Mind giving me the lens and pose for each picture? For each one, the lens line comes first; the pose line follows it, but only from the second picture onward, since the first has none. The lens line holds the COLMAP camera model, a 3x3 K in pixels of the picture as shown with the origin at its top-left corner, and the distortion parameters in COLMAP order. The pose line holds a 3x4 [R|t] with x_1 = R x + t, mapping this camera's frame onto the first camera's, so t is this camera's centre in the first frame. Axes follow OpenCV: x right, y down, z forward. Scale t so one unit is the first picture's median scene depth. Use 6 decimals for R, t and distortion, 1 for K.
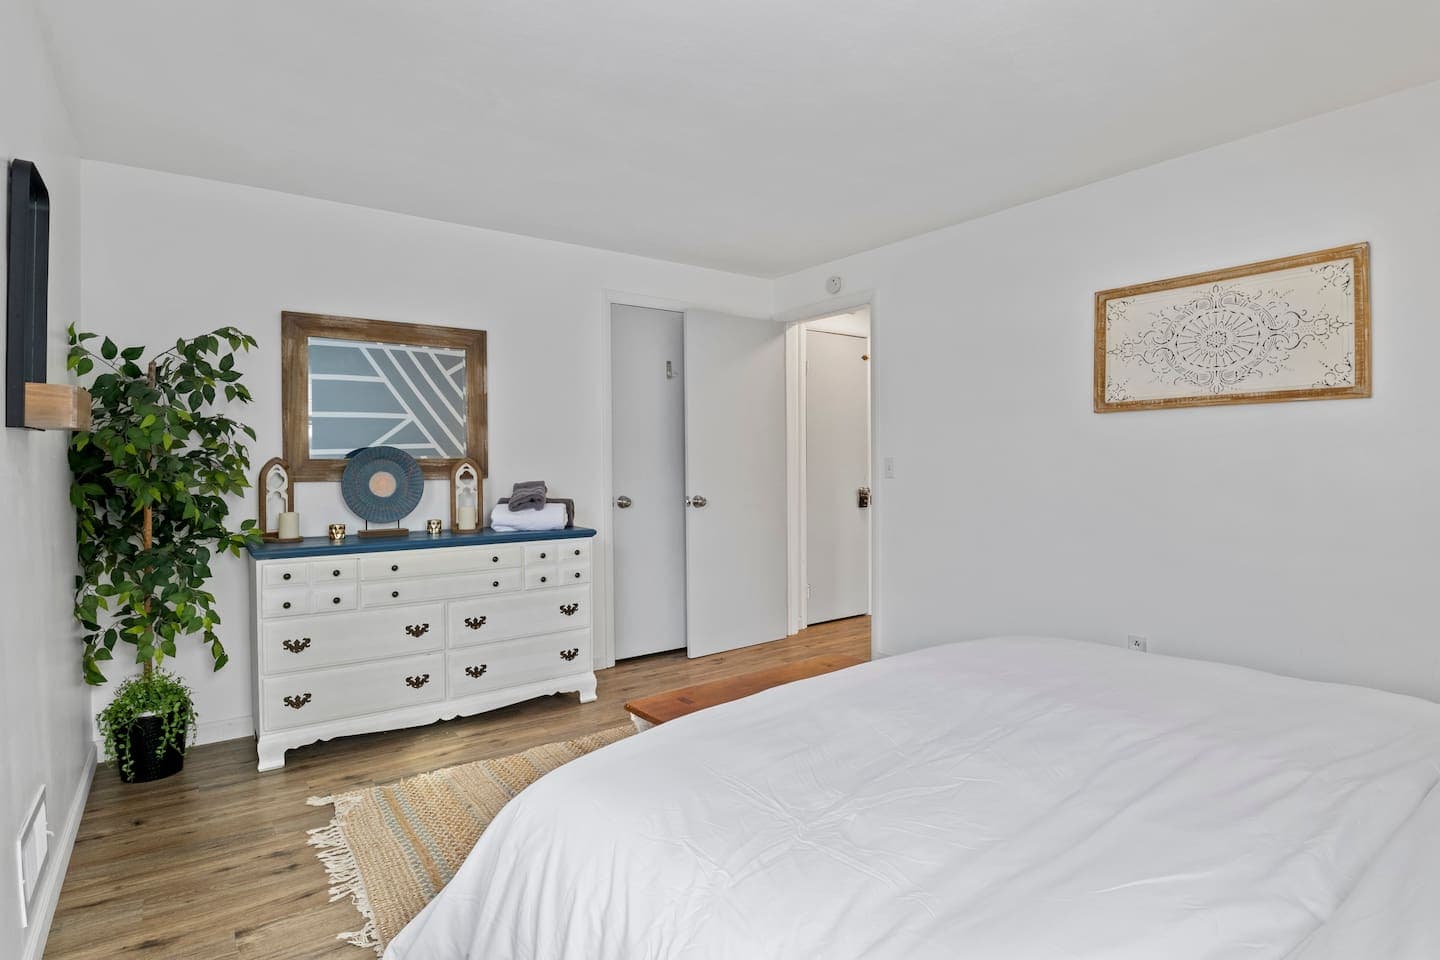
lens RADIAL K [[727.4, 0, 713.8], [0, 727.4, 475.0], [0, 0, 1]] dist [-0.023680, -0.000358]
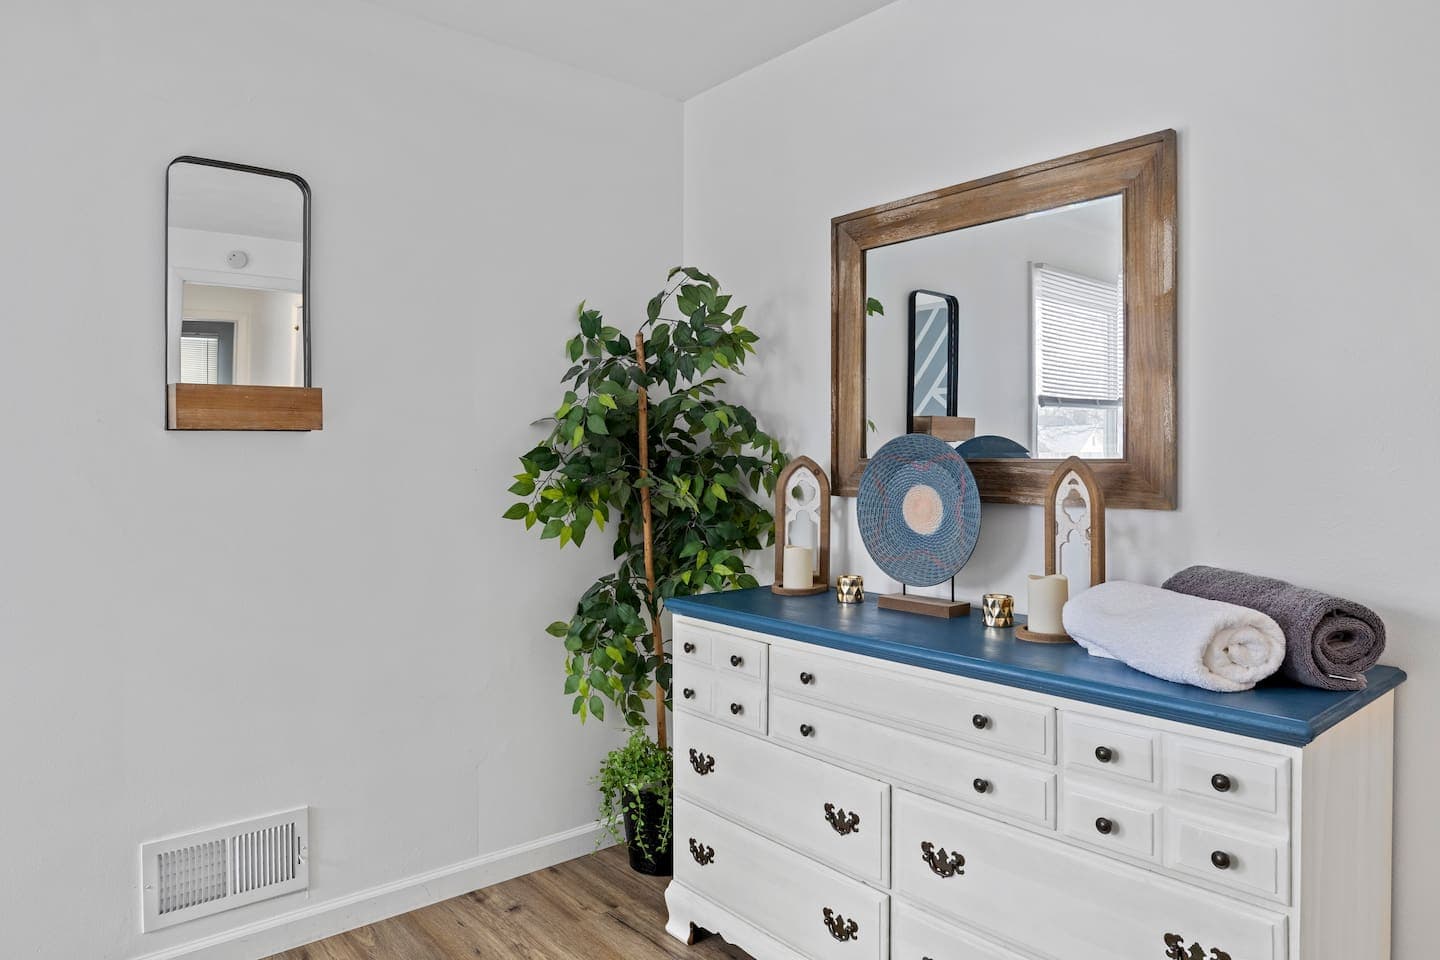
lens RADIAL K [[912.6, 0, 730.0], [0, 912.6, 466.0], [0, 0, 1]] dist [-0.018228, 0.000702]
pose [[0.091482, 0.013887, -0.995710, 0.171656], [-0.022081, 0.999685, 0.011913, -0.023313], [0.995562, 0.020896, 0.091760, 0.841992]]
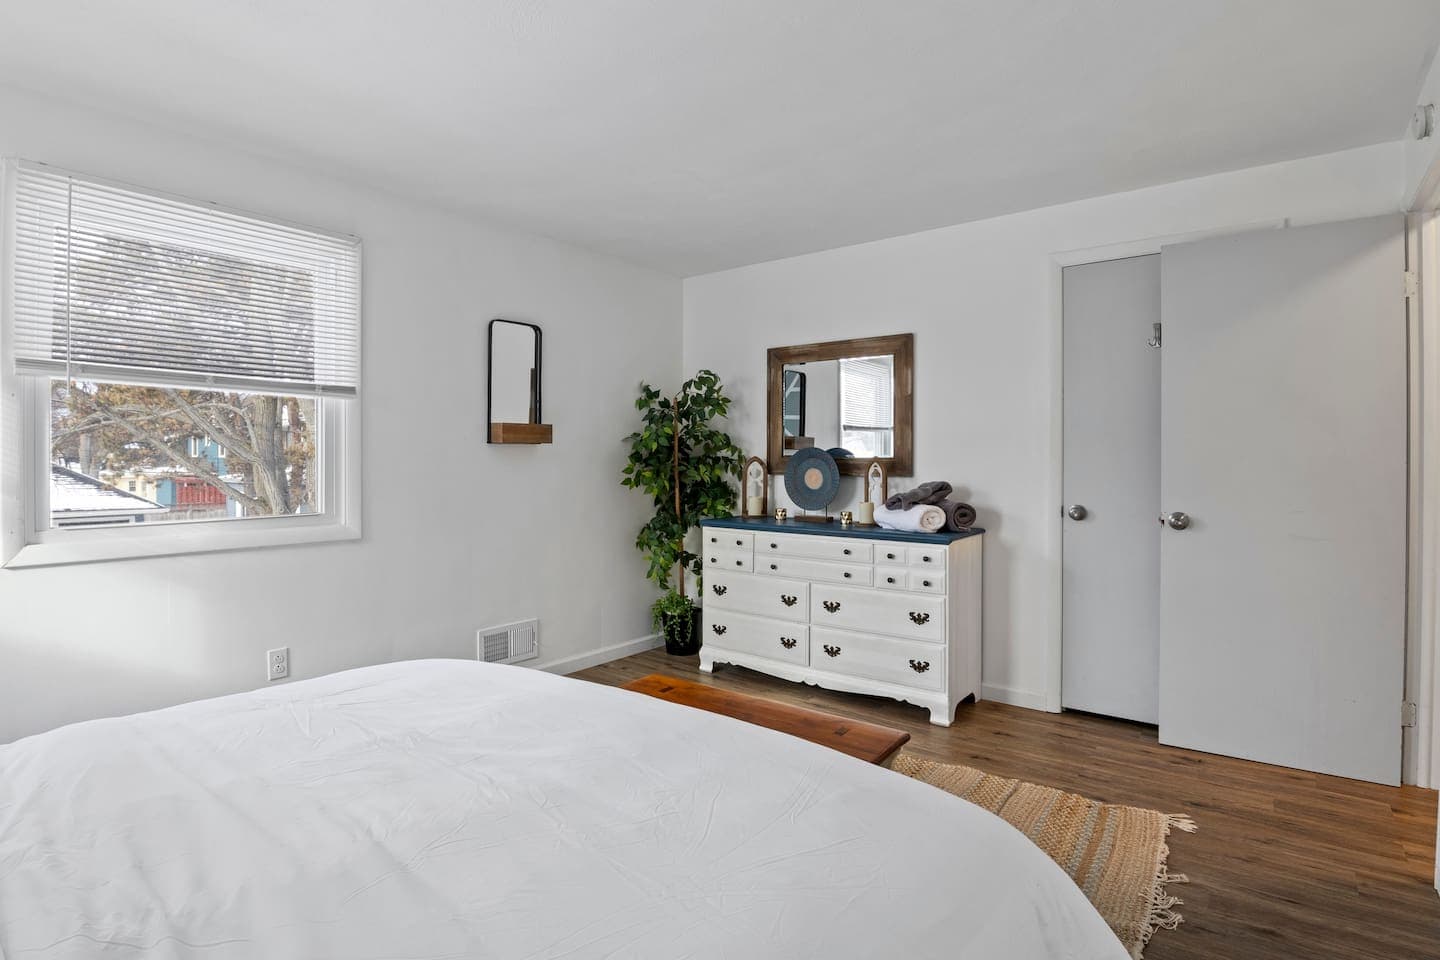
lens RADIAL K [[727.4, 0, 719.6], [0, 727.4, 467.7], [0, 0, 1]] dist [-0.023680, -0.000358]
pose [[0.283778, 0.015591, -0.958763, 0.690302], [-0.025079, 0.999646, 0.008833, -0.013034], [0.958562, 0.021538, 0.284069, 0.526386]]
